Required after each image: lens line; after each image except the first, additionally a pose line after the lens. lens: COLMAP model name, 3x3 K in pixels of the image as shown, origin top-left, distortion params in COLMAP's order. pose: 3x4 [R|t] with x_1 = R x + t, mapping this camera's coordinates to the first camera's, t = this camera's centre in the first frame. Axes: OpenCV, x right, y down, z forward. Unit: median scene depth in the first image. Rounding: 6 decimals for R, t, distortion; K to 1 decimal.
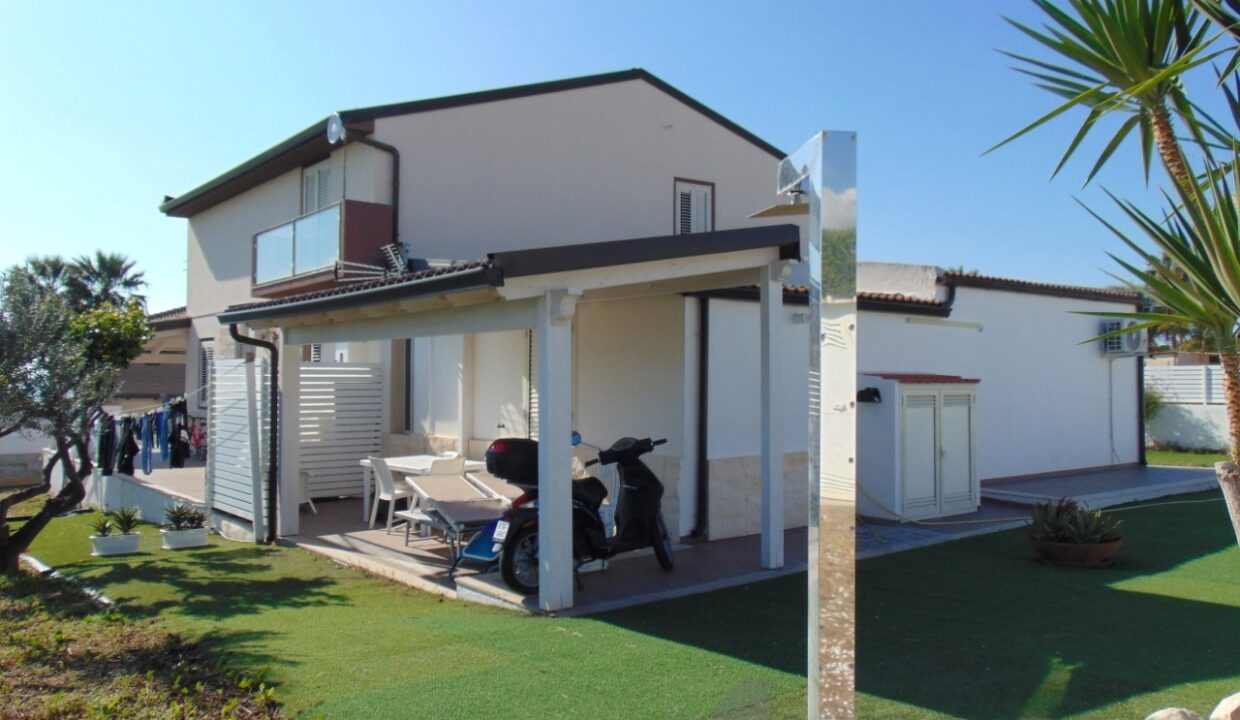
lens RADIAL K [[946.9, 0, 619.2], [0, 946.9, 361.5], [0, 0, 1]] dist [-0.018157, 0.054079]
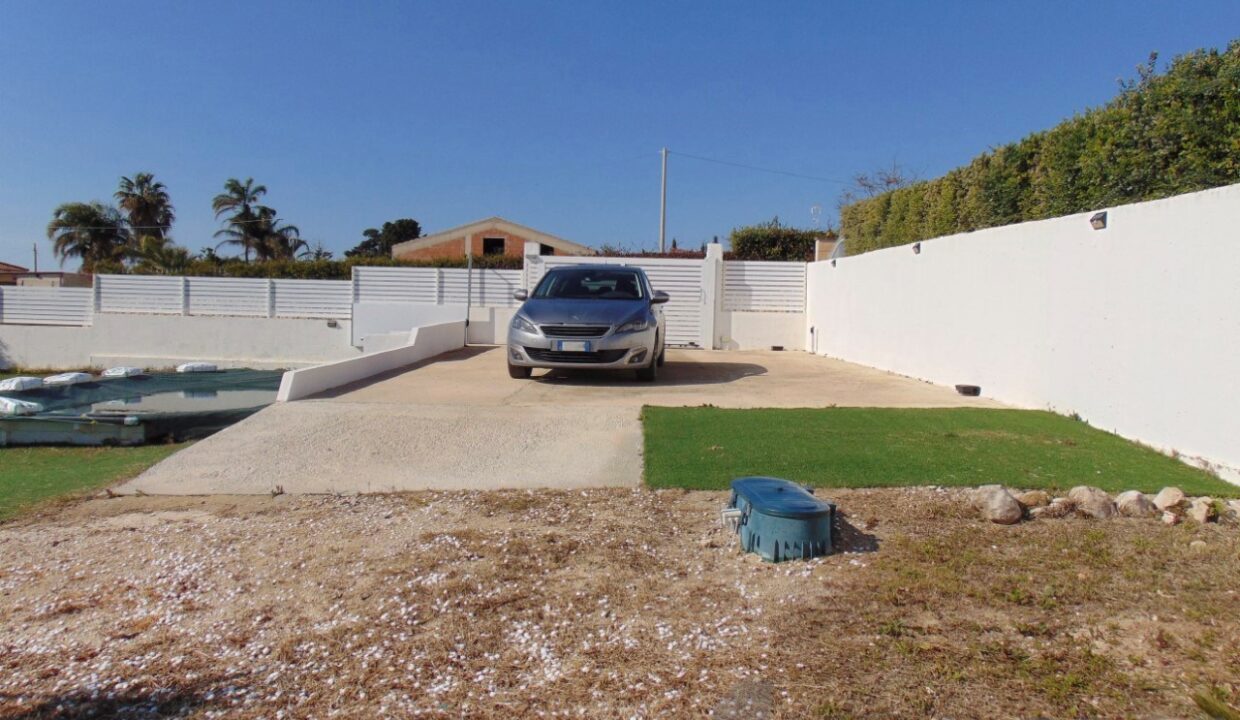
lens RADIAL K [[946.9, 0, 617.8], [0, 946.9, 367.0], [0, 0, 1]] dist [-0.018157, 0.054079]
pose [[0.593289, -0.026411, 0.804556, 0.336443], [-0.045666, 0.996748, 0.066396, -0.011276], [-0.803693, -0.076133, 0.590153, -0.222323]]
